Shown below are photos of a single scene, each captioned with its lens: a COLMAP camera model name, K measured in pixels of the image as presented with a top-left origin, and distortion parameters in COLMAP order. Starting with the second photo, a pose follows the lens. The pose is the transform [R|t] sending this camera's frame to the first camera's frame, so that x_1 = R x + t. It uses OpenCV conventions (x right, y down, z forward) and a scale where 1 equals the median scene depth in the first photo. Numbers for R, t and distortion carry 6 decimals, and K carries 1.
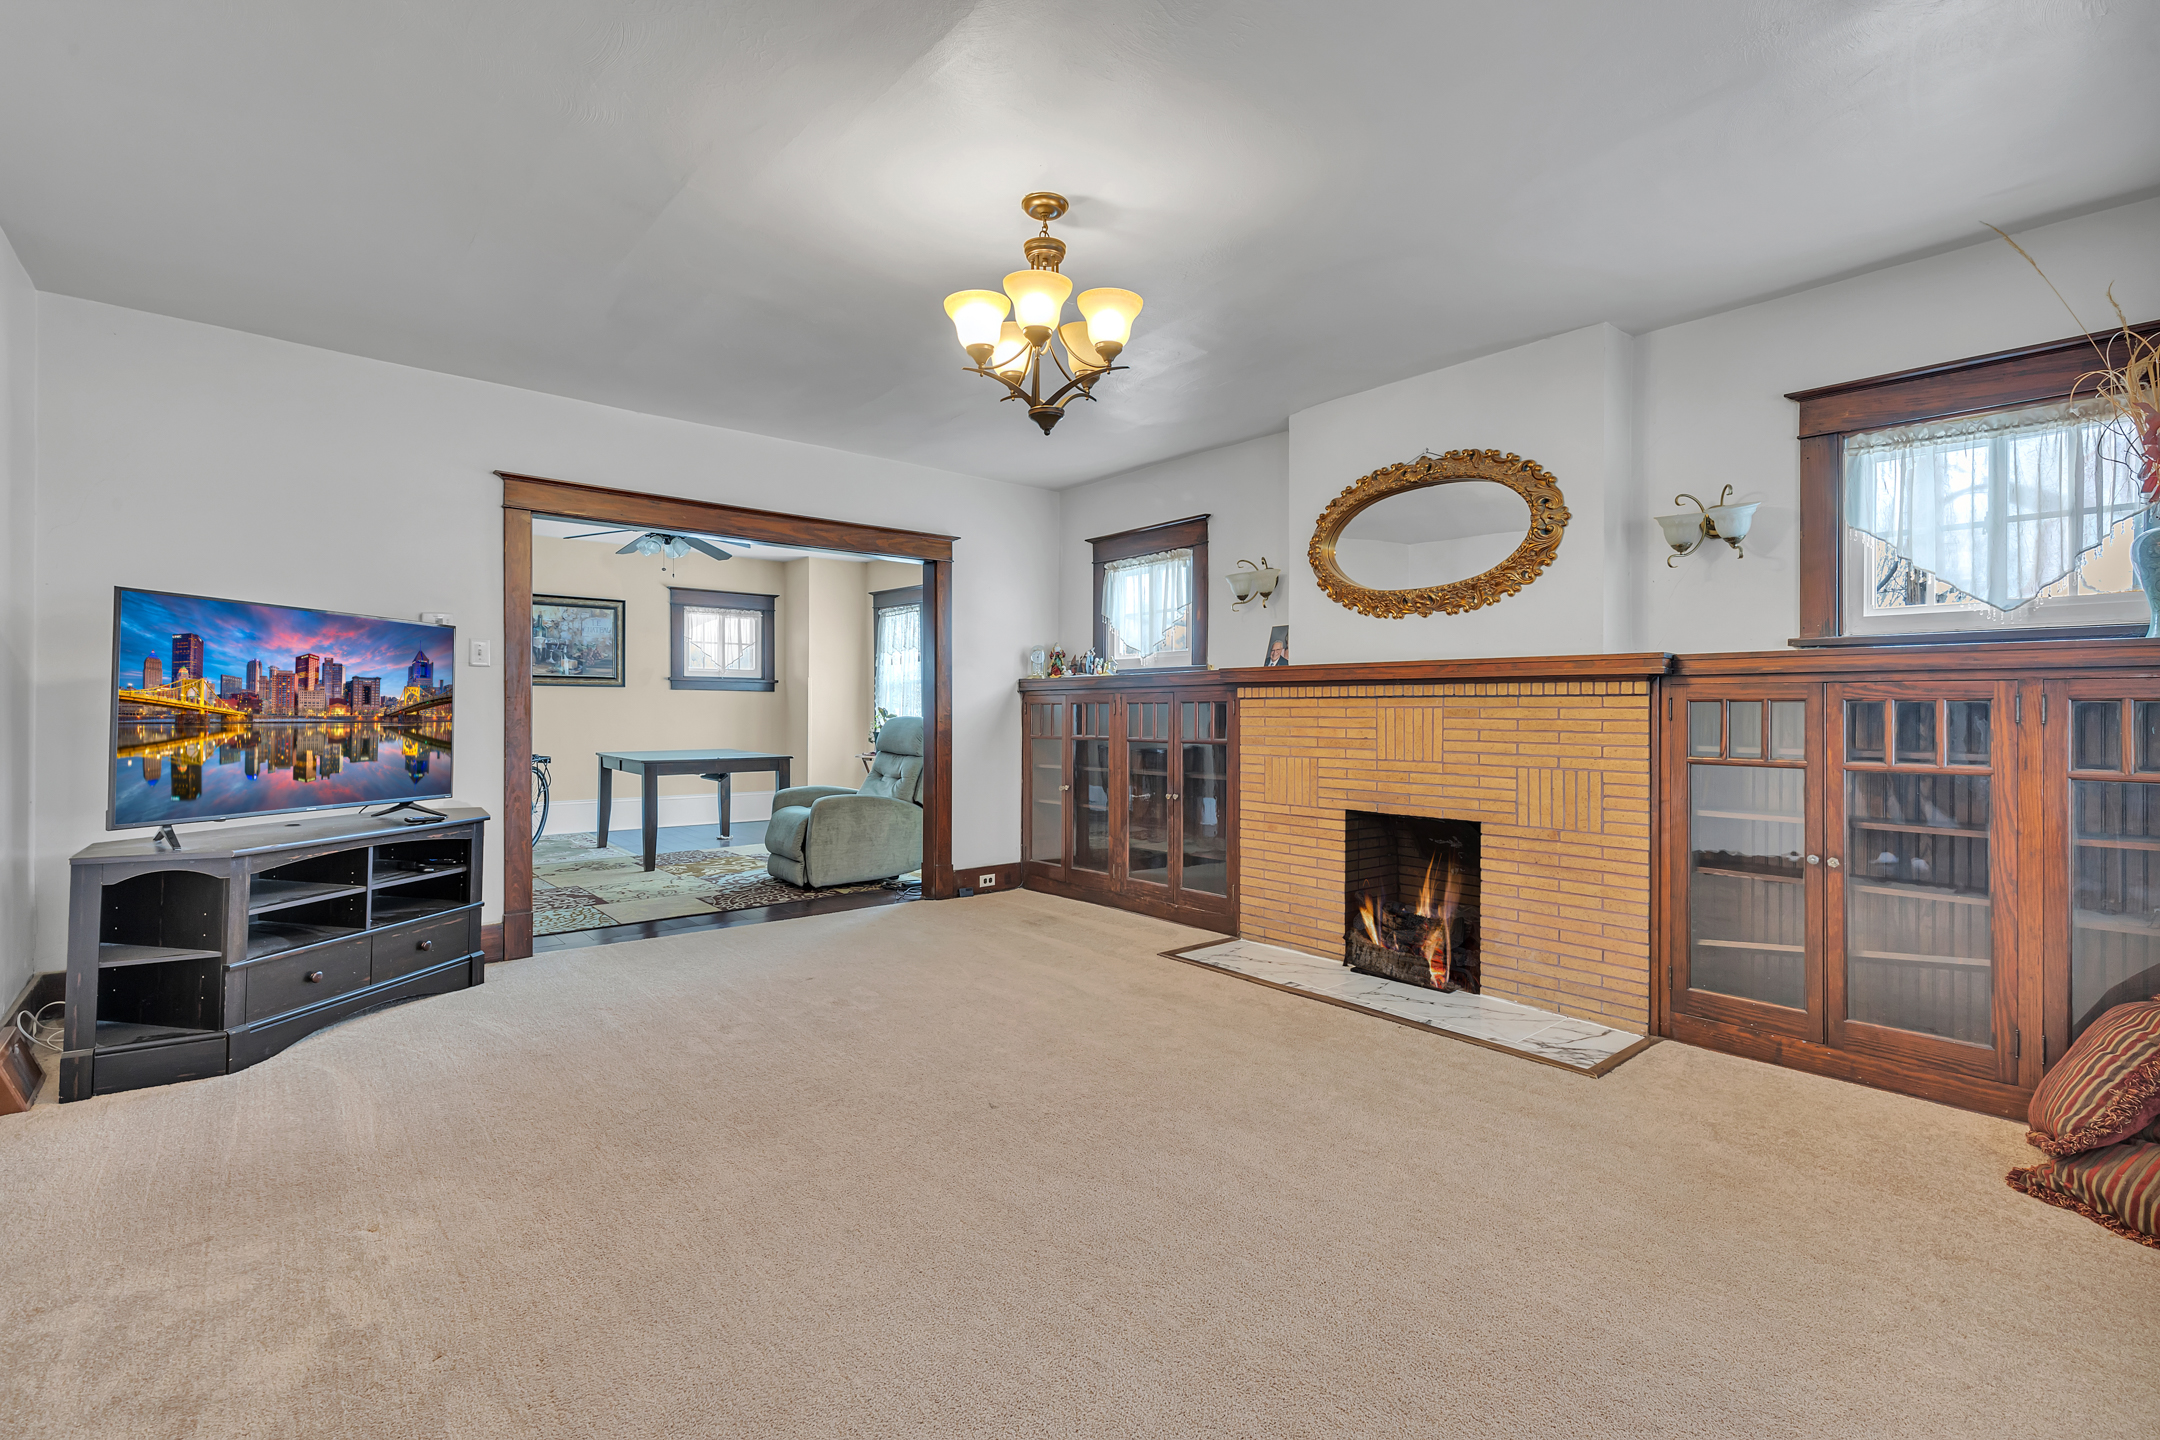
lens RADIAL K [[995.5, 0, 1076.2], [0, 995.5, 714.2], [0, 0, 1]] dist [-0.003155, -0.000904]
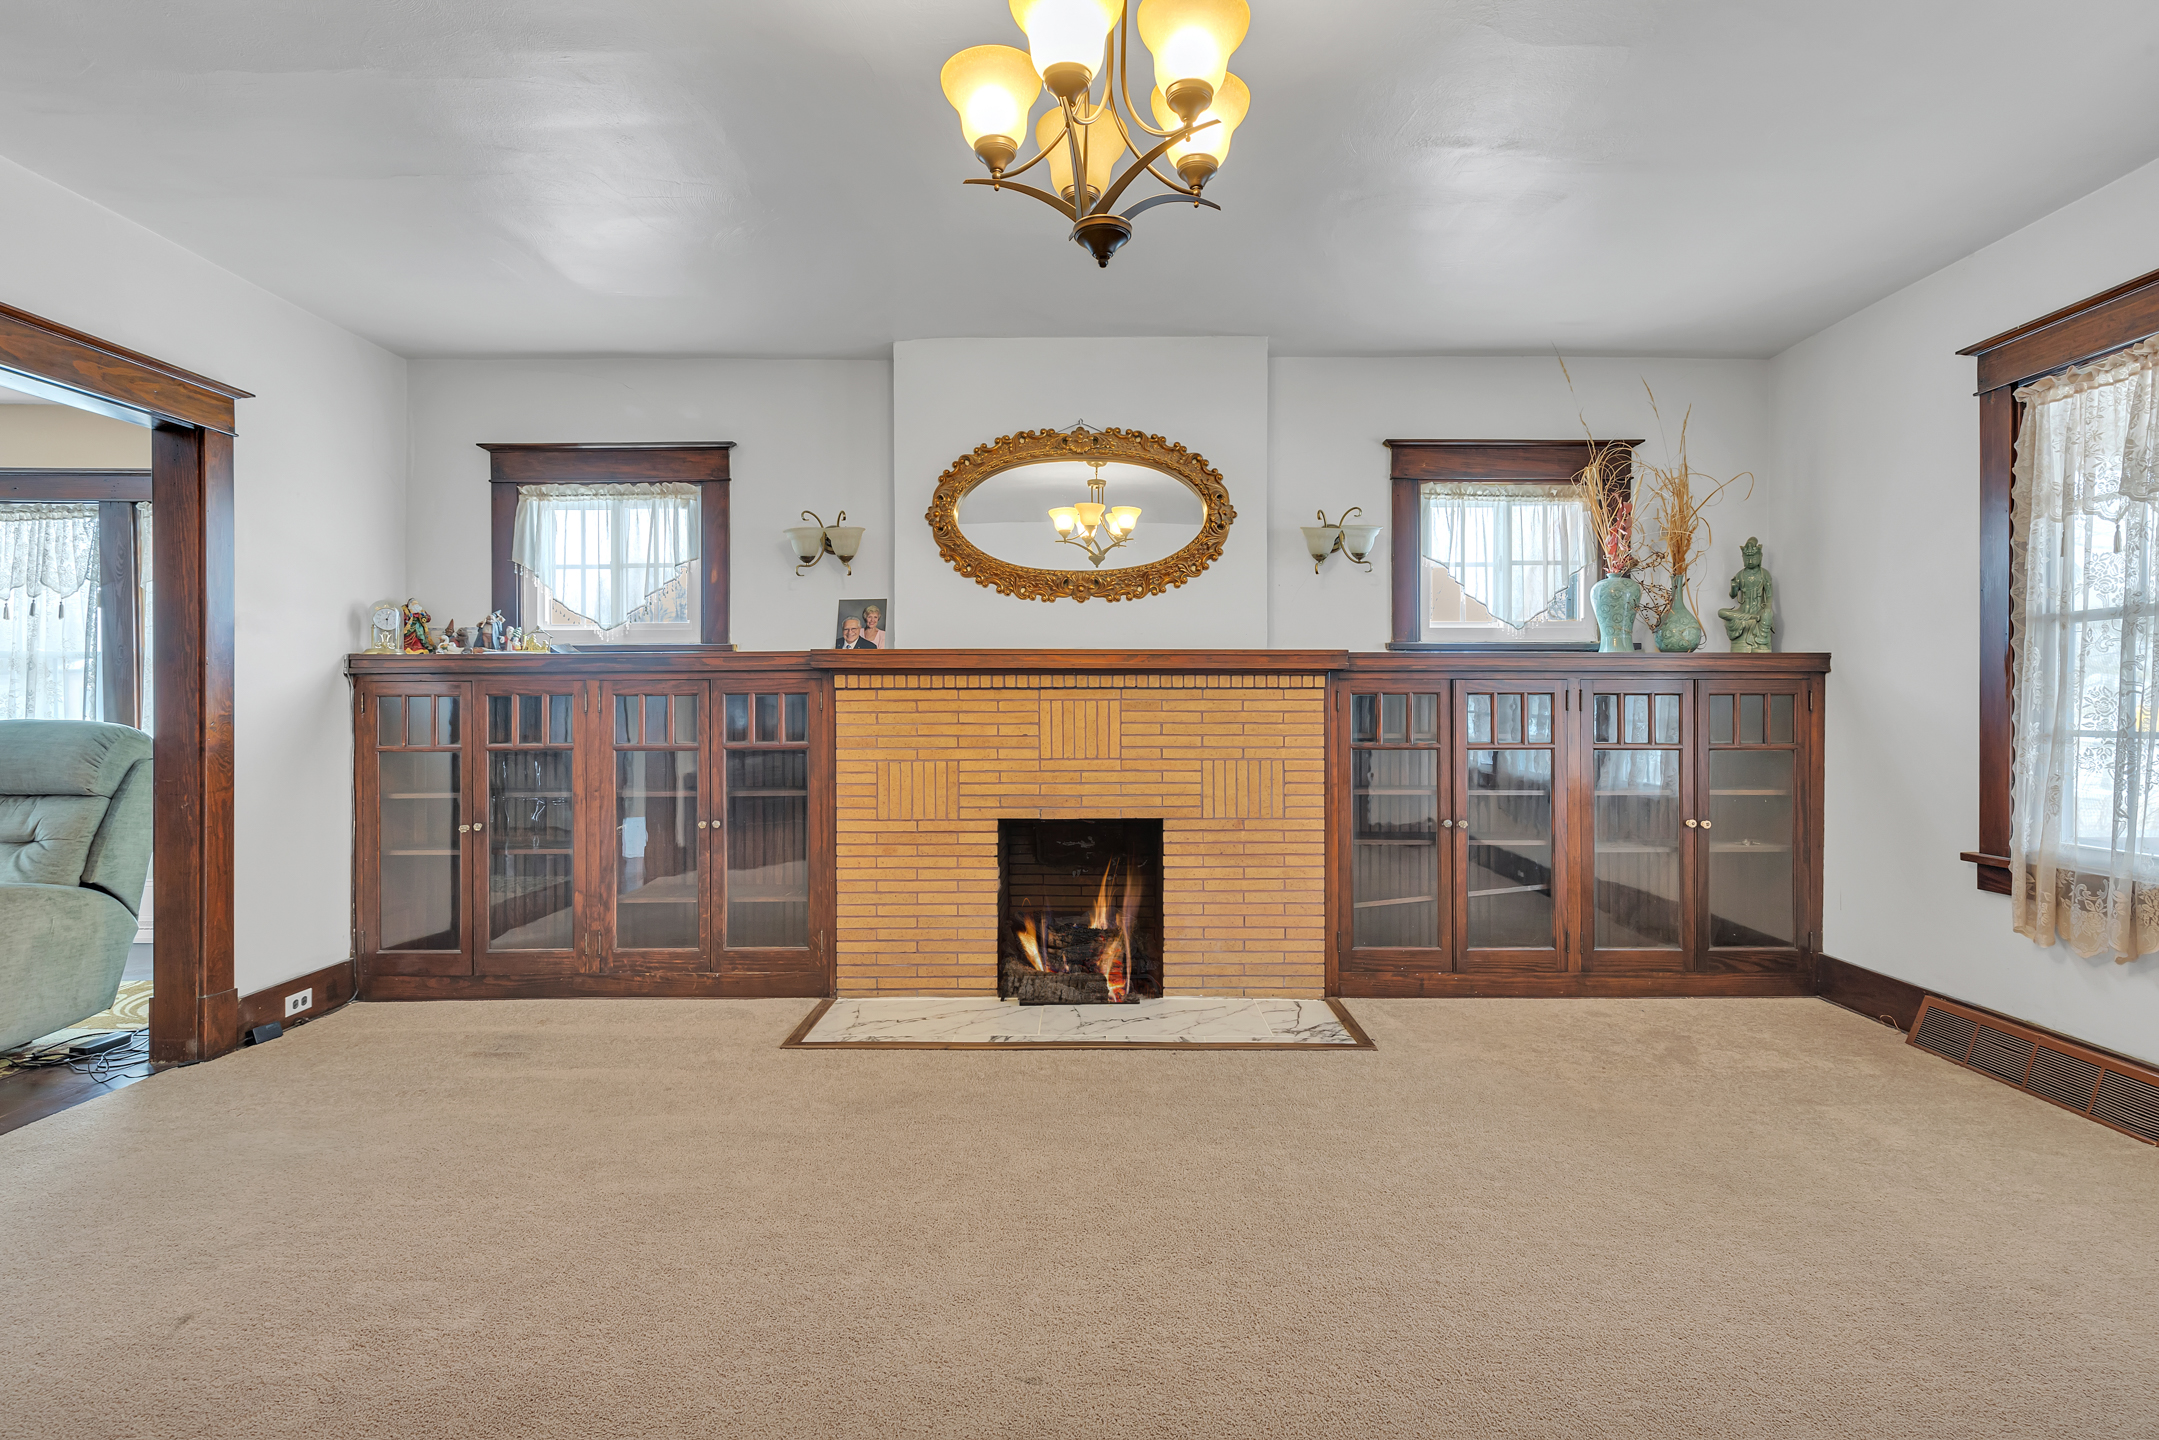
lens RADIAL K [[983.9, 0, 1080.9], [0, 983.9, 706.1], [0, 0, 1]] dist [0.000530, -0.000509]
pose [[0.634108, -0.004256, 0.773233, -0.342332], [0.007371, 0.999973, -0.000541, -0.000728], [-0.773209, 0.006043, 0.634122, 0.409254]]
